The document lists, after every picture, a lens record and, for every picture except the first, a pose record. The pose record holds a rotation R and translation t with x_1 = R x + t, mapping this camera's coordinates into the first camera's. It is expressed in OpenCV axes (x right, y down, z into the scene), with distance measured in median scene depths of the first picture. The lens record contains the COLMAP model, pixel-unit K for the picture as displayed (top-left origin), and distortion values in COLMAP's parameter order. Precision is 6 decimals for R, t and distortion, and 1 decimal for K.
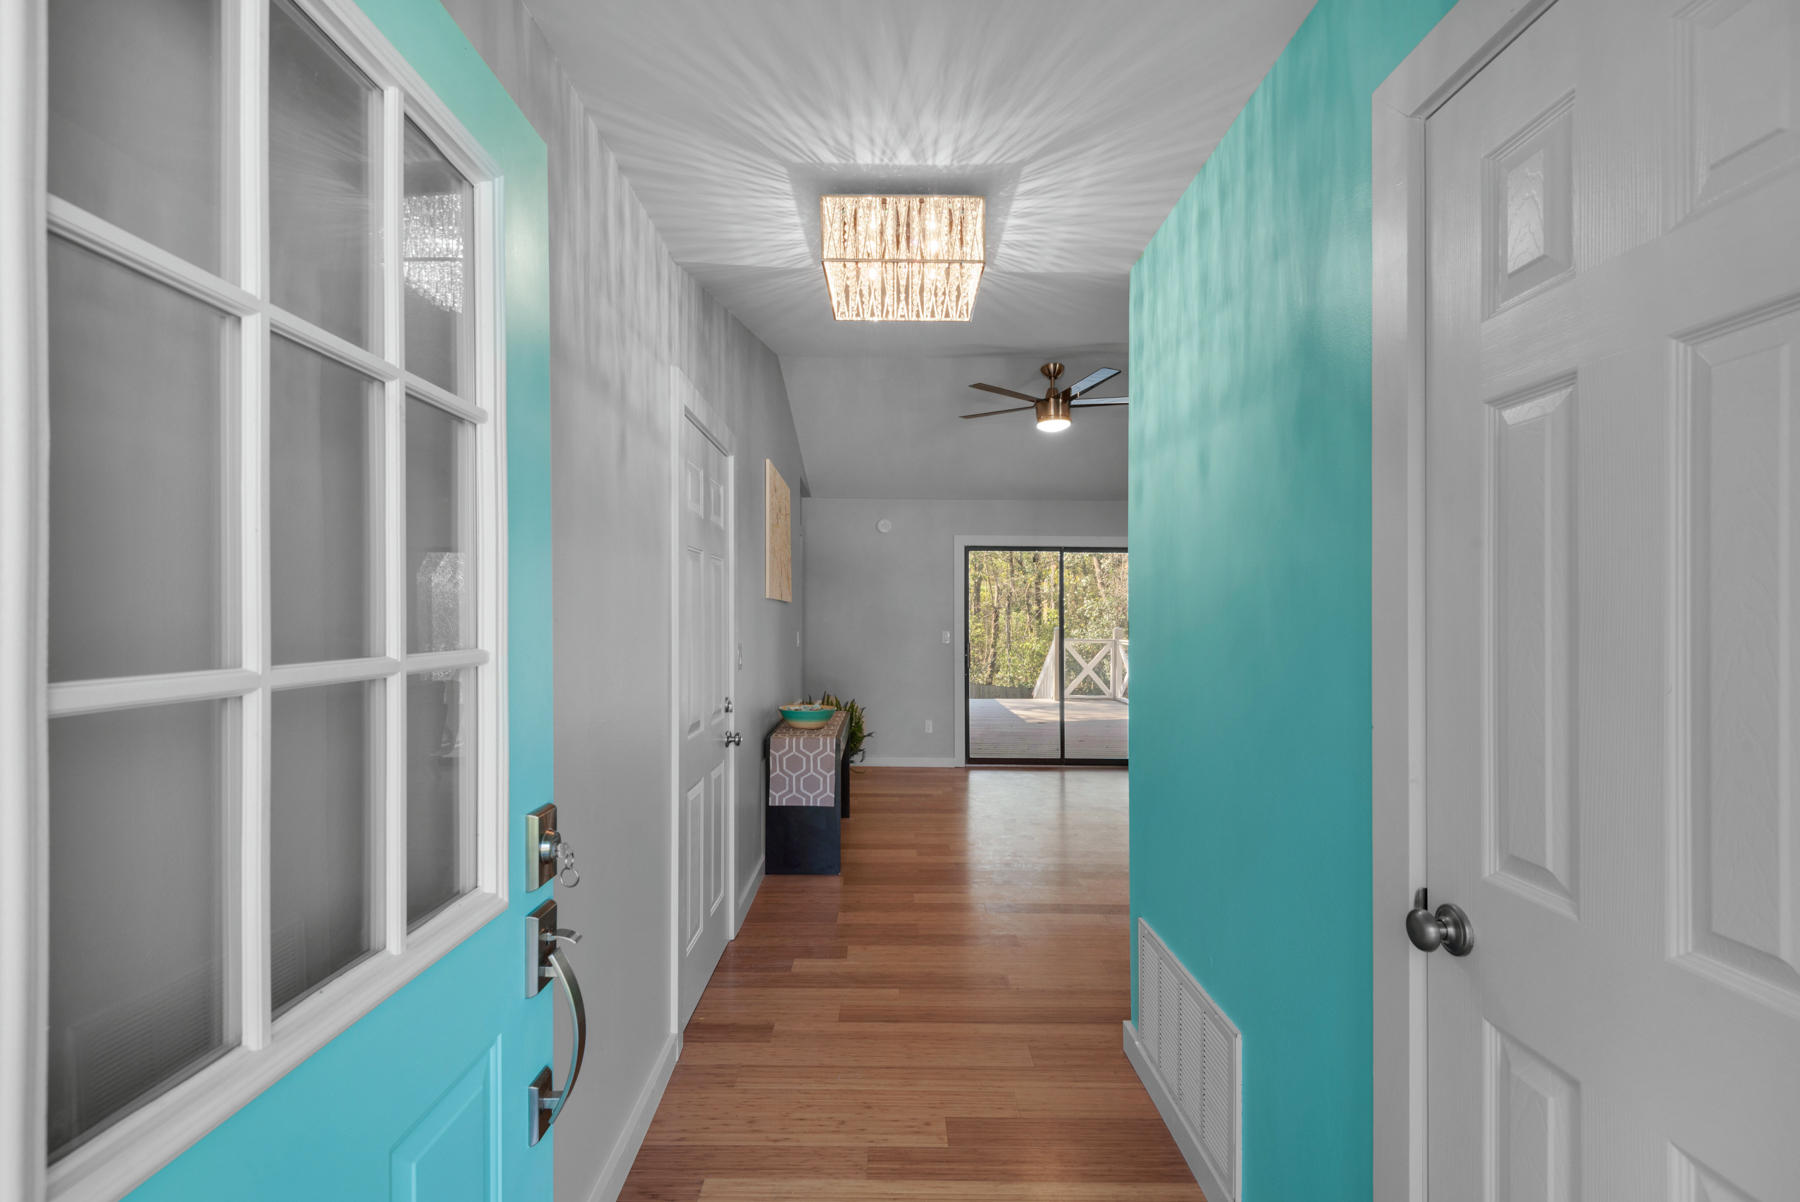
lens RADIAL K [[826.1, 0, 900.0], [0, 826.1, 601.0], [0, 0, 1]] dist [0.018689, -0.000158]
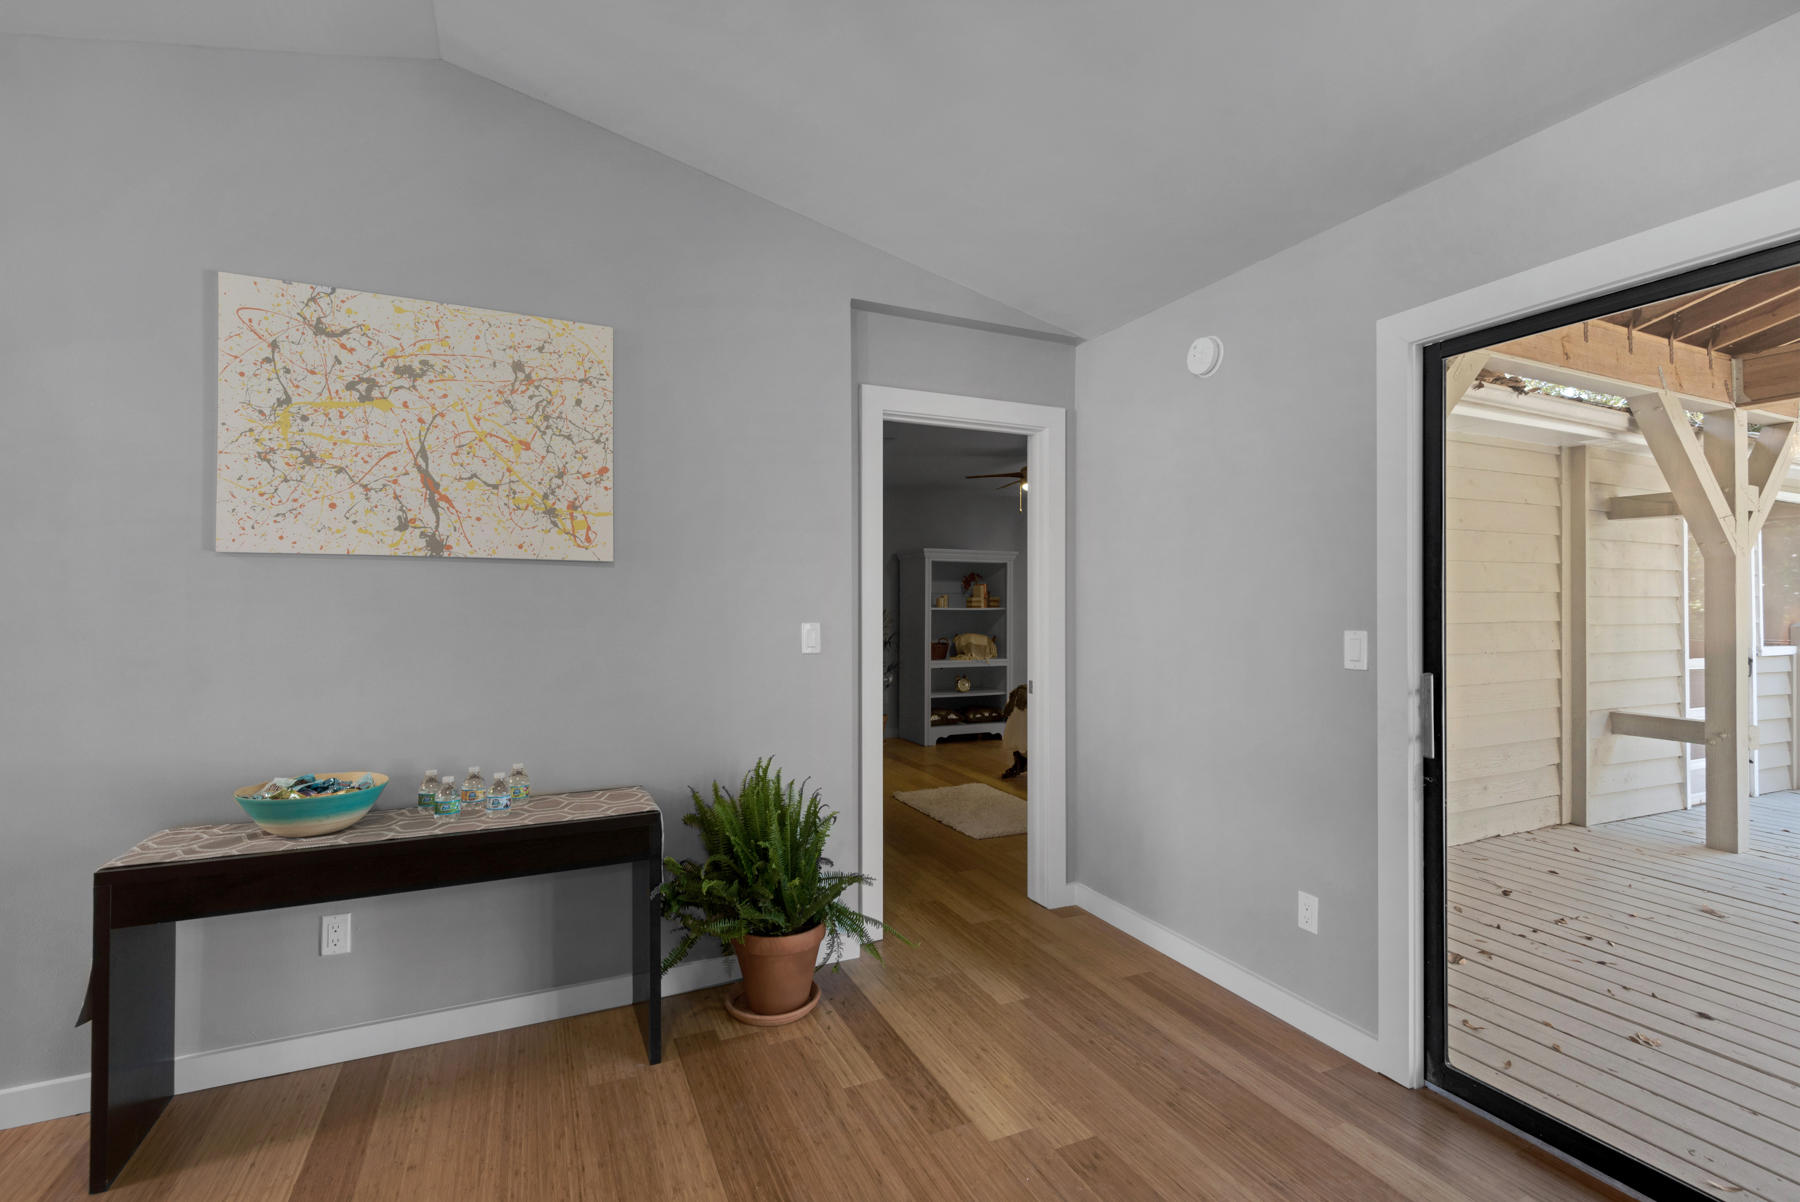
lens RADIAL K [[826.1, 0, 900.0], [0, 826.1, 601.0], [0, 0, 1]] dist [0.018689, -0.000158]
pose [[0.397567, -0.011962, -0.917495, 0.281719], [0.021787, 0.999756, -0.003593, 0.022830], [0.917315, -0.018561, 0.397730, 0.715074]]
